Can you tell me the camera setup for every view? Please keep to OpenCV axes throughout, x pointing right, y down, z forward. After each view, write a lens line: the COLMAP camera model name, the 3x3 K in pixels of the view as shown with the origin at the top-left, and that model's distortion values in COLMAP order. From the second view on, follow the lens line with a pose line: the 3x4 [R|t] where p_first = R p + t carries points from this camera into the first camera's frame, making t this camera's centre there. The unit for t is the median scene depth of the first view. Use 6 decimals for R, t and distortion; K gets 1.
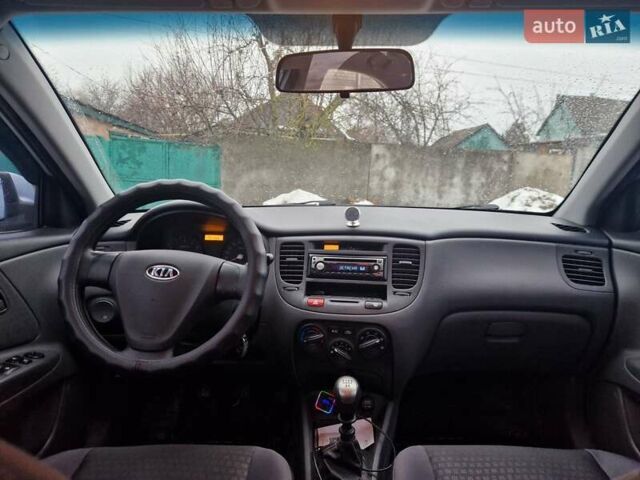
lens RADIAL K [[479.9, 0, 317.2], [0, 479.9, 237.6], [0, 0, 1]] dist [0.113400, -0.029179]
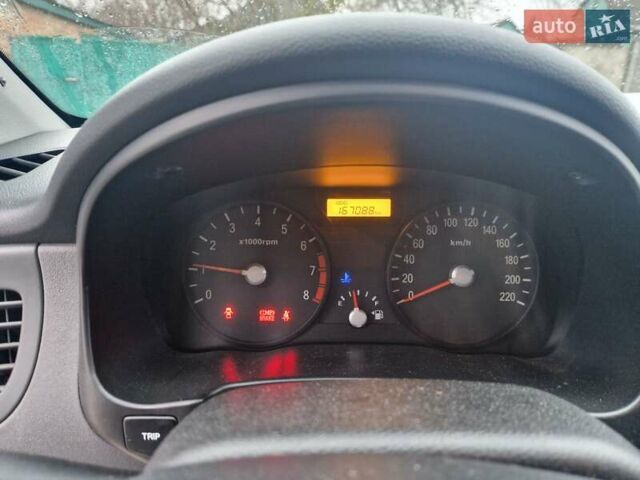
lens RADIAL K [[479.9, 0, 317.5], [0, 479.9, 243.8], [0, 0, 1]] dist [0.113400, -0.029179]
pose [[0.999678, -0.024843, 0.005194, -0.238872], [0.023517, 0.983646, 0.178568, -0.030759], [-0.009545, -0.178389, 0.983914, 0.708288]]
